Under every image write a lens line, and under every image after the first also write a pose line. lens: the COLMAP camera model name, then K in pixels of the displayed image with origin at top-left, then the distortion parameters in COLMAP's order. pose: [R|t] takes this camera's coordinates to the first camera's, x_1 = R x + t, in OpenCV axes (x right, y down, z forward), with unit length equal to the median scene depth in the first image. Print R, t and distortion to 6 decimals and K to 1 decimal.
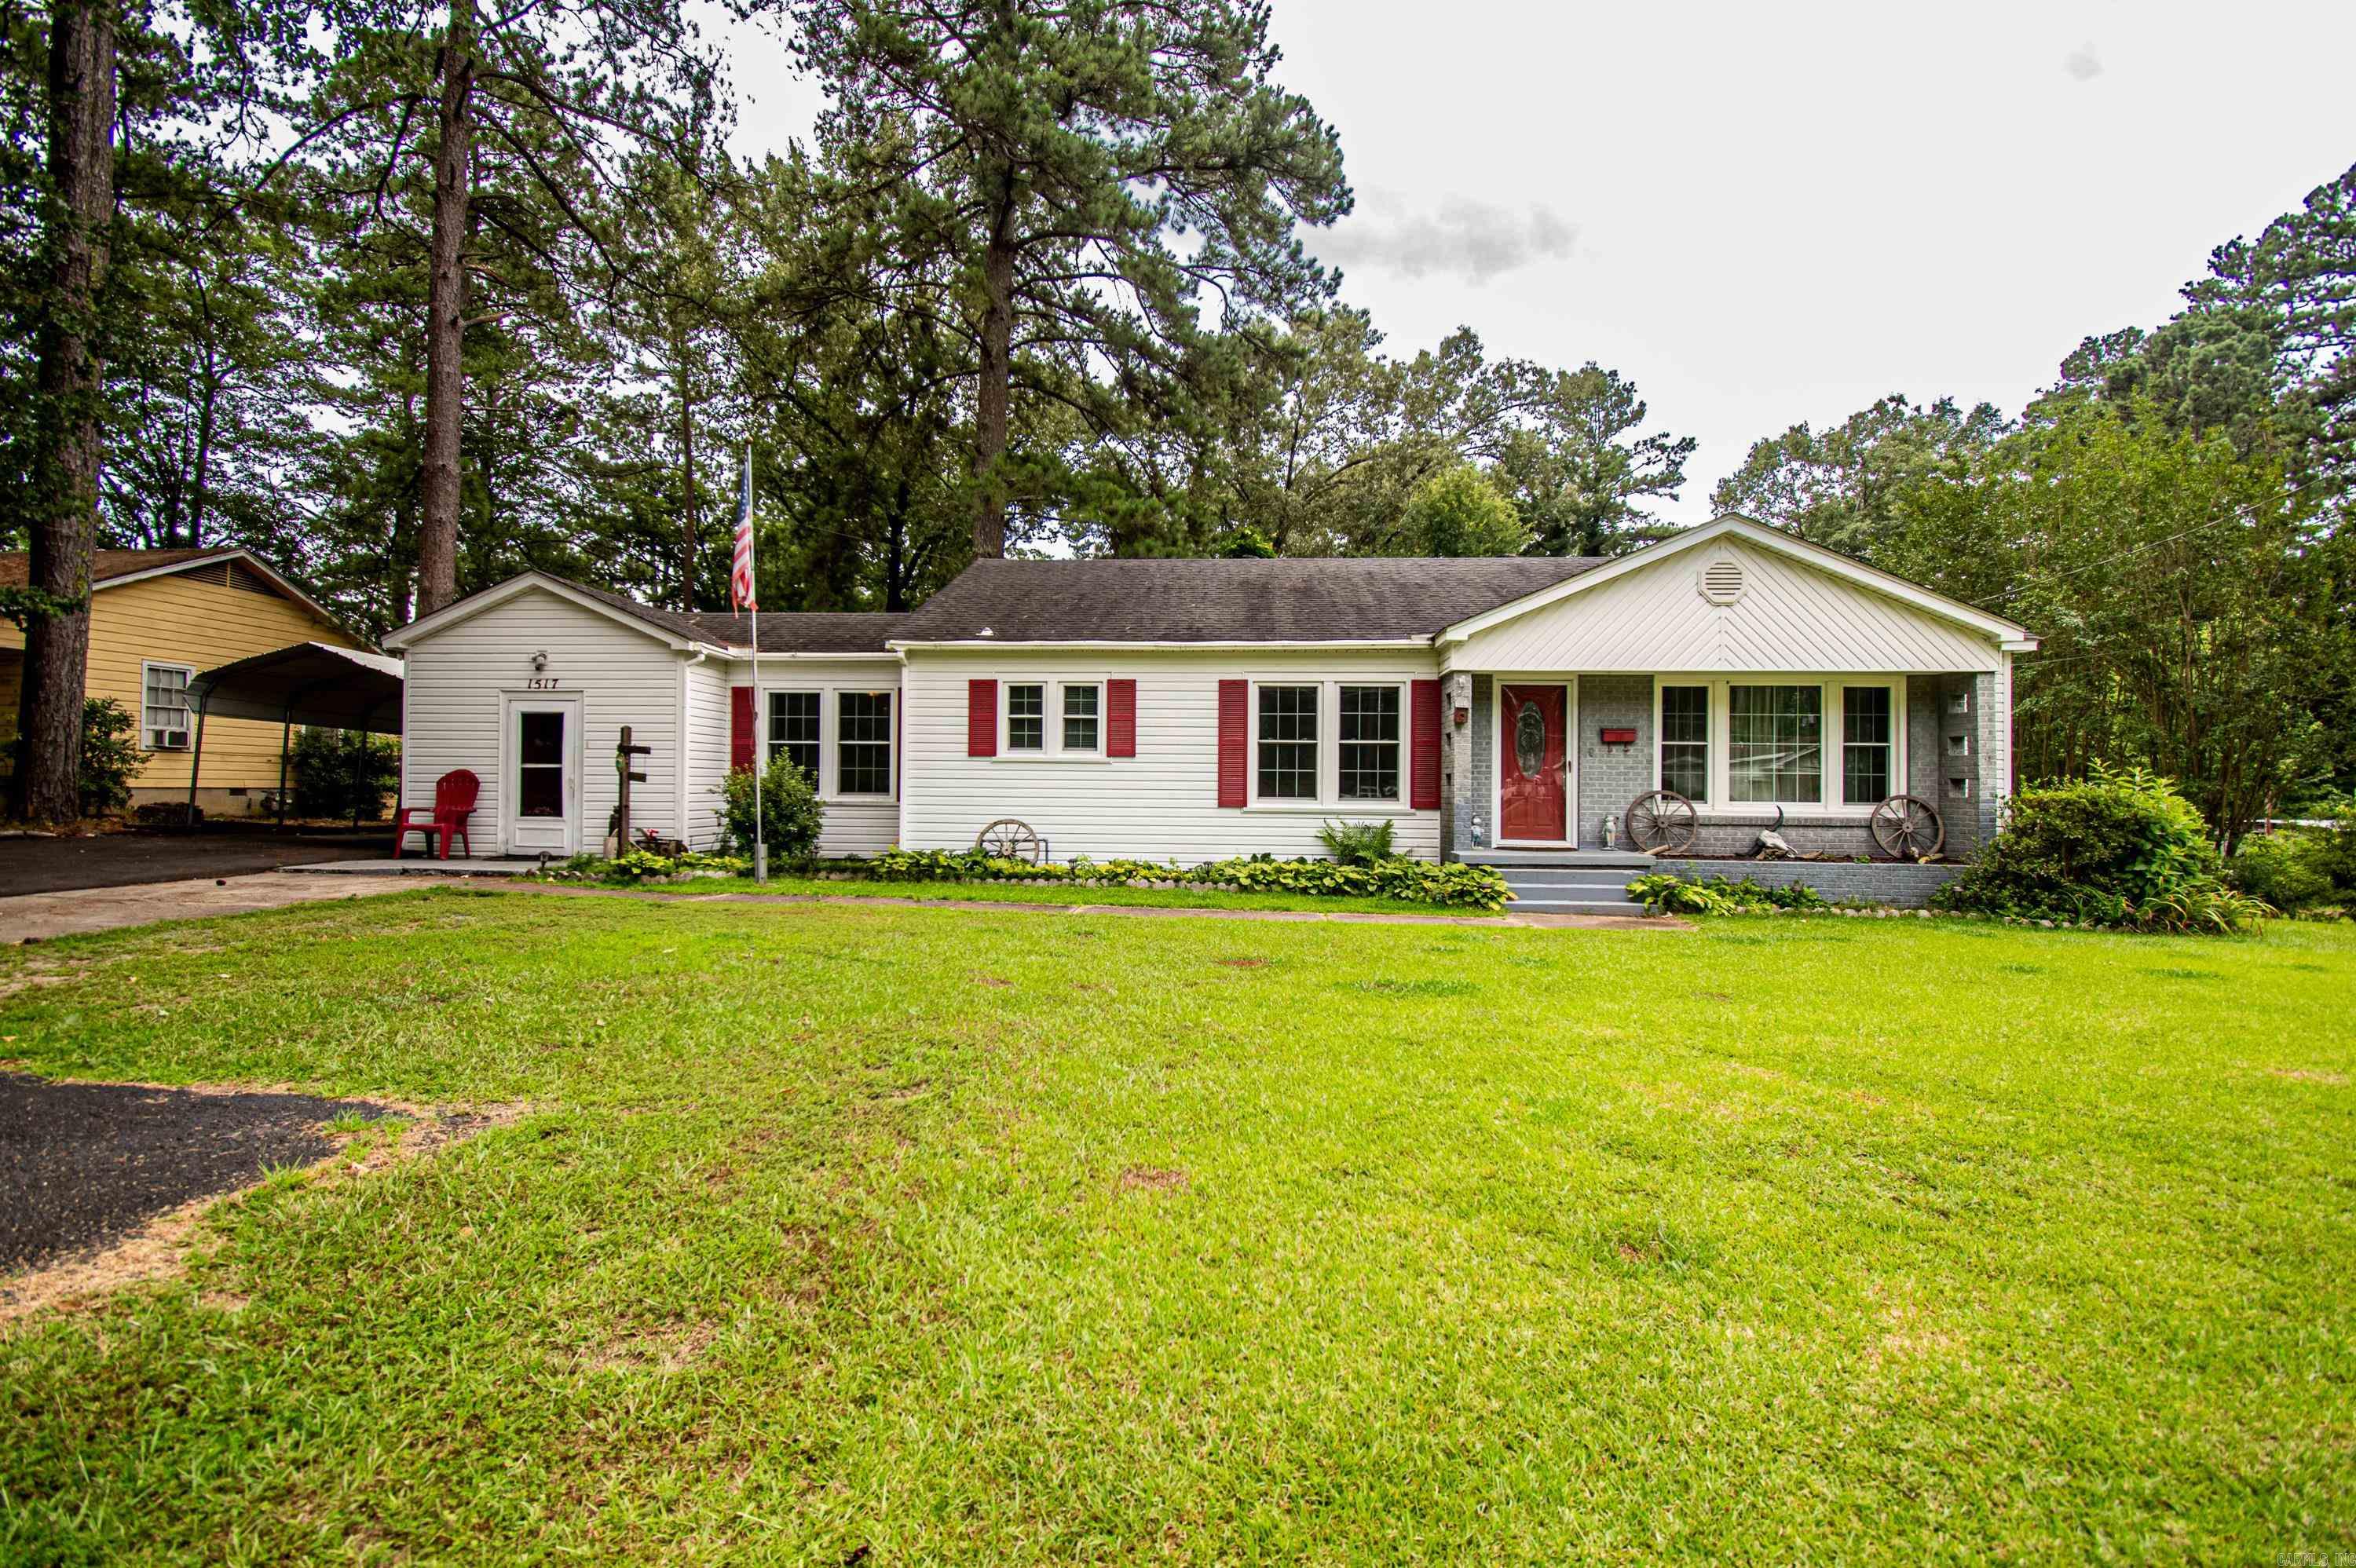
lens RADIAL K [[1042.8, 0, 1199.8], [0, 1042.8, 788.8], [0, 0, 1]] dist [-0.006215, -0.002670]
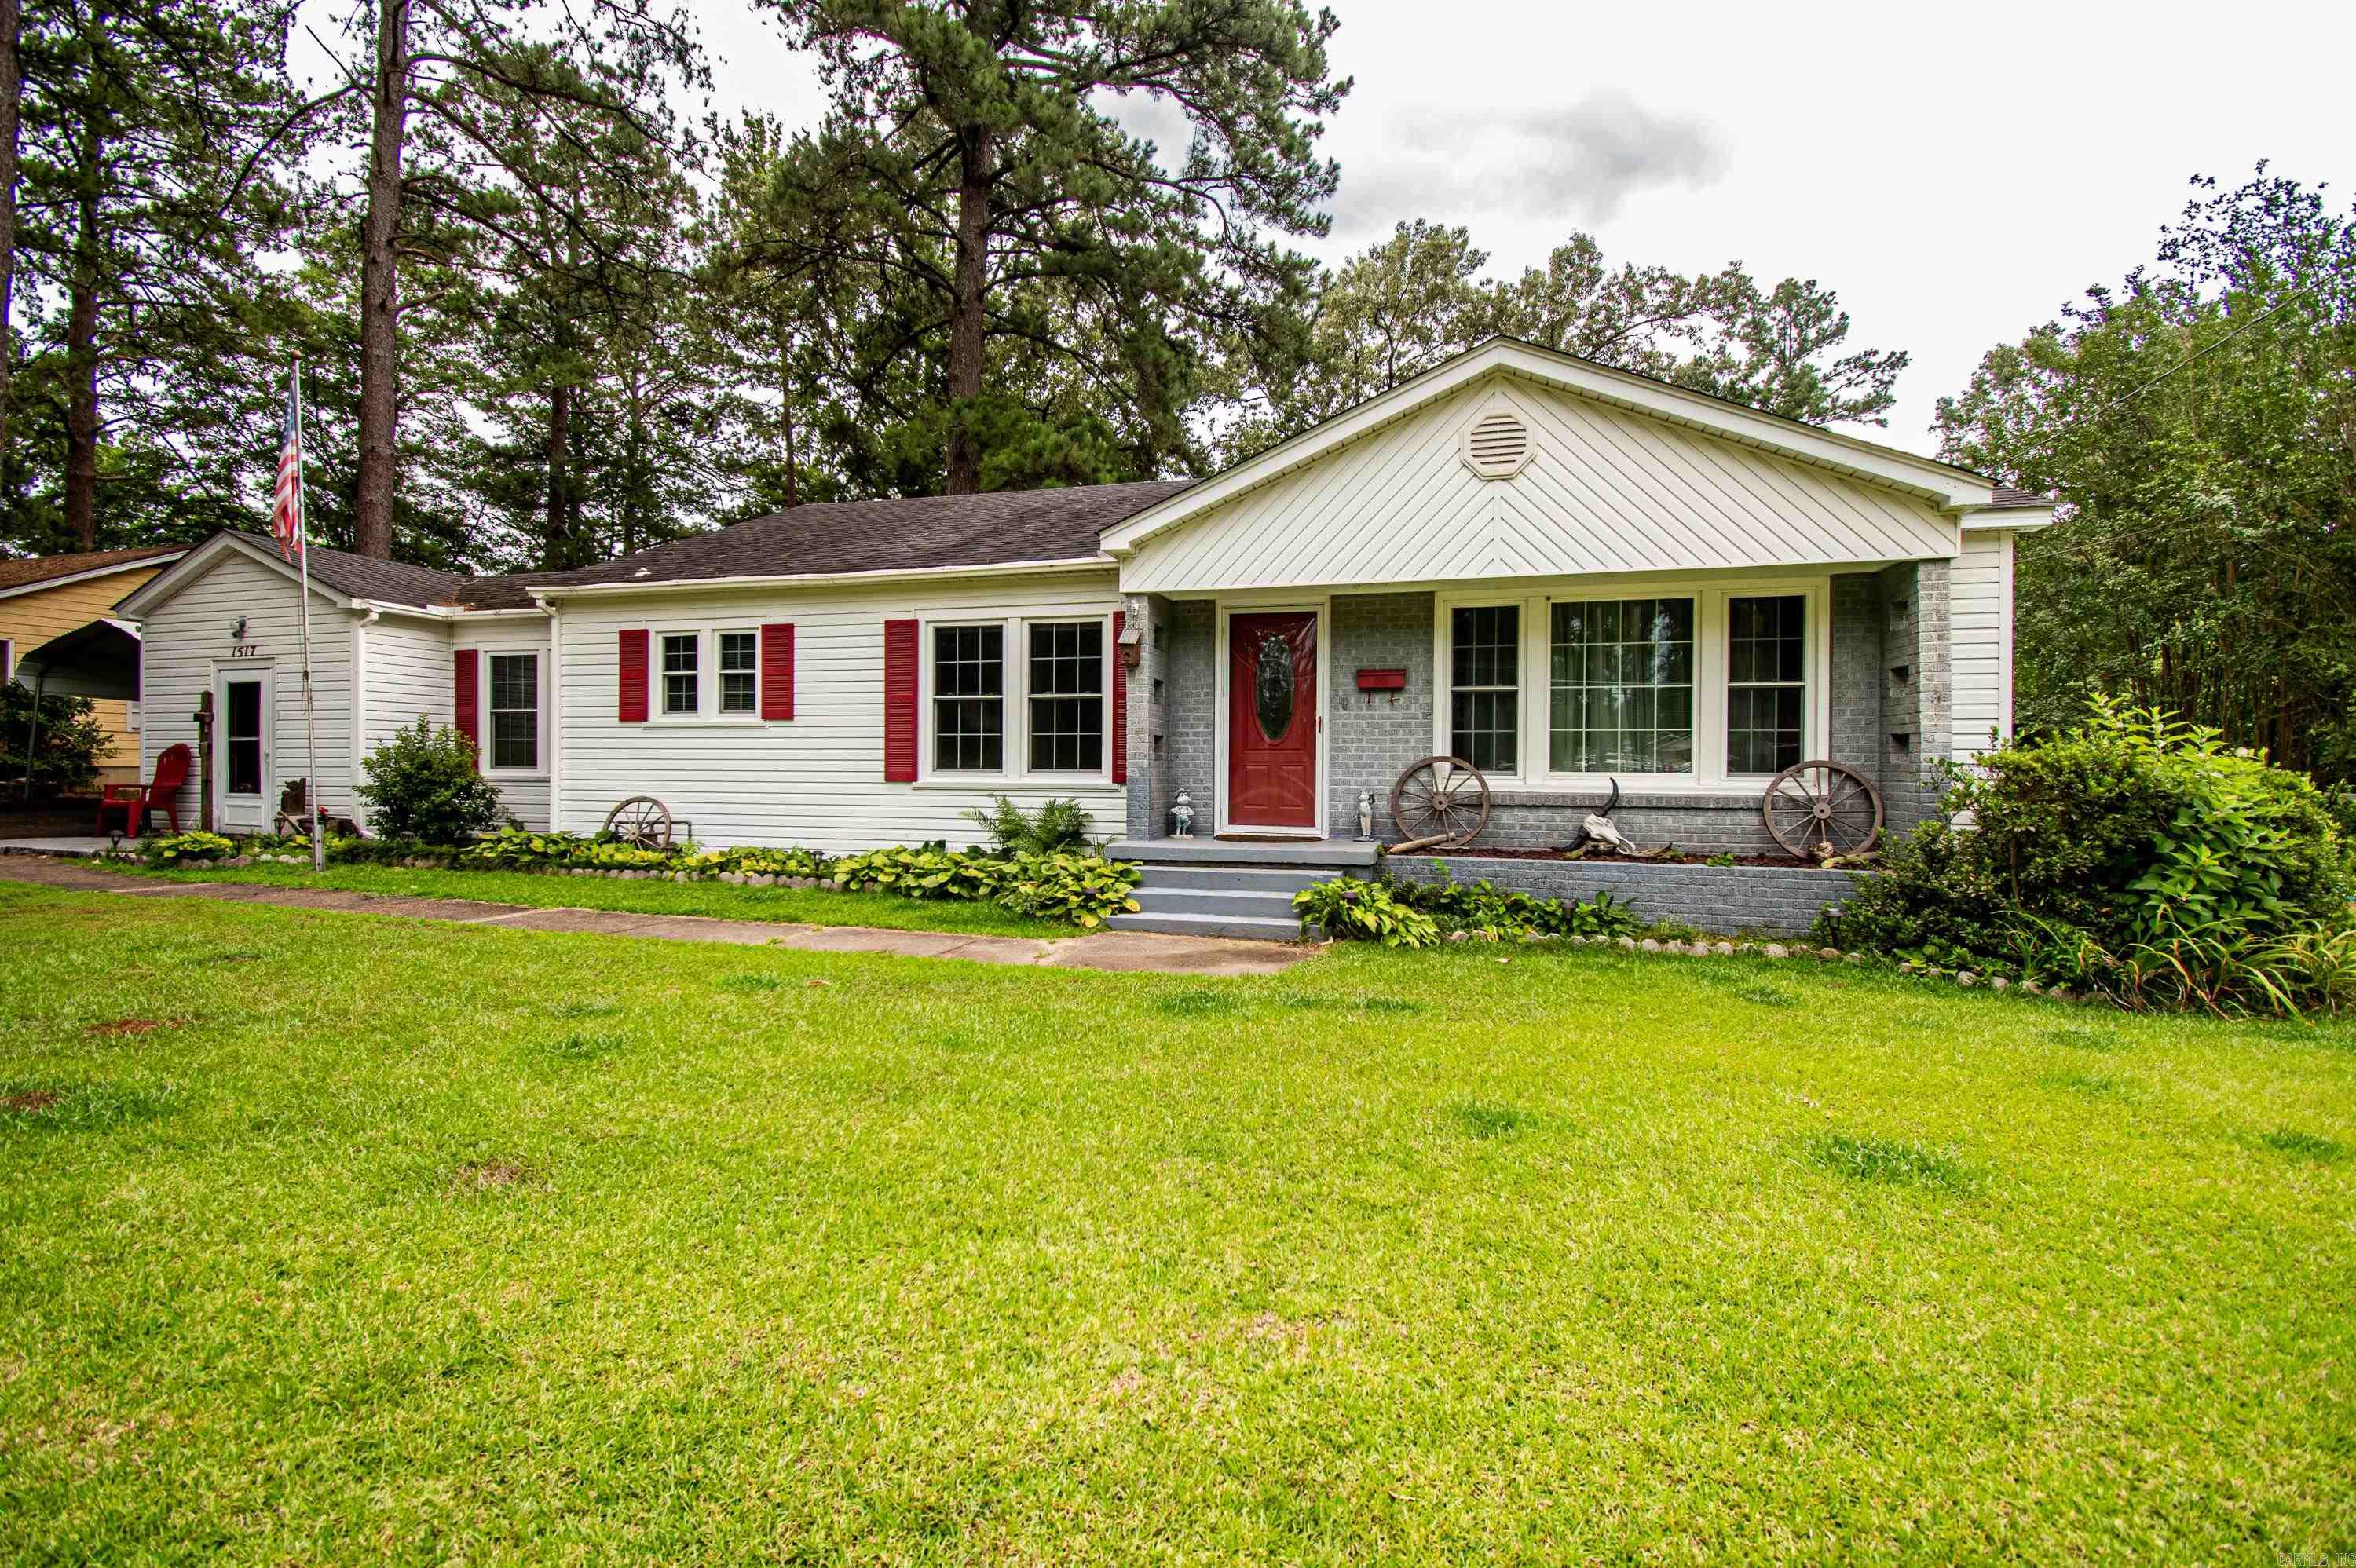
lens RADIAL K [[1042.8, 0, 1193.6], [0, 1042.8, 779.1], [0, 0, 1]] dist [-0.006215, -0.002670]
pose [[0.978392, -0.001947, -0.206748, 0.413171], [0.003438, 0.999971, 0.006856, 0.010959], [0.206728, -0.007418, 0.978370, 0.279438]]
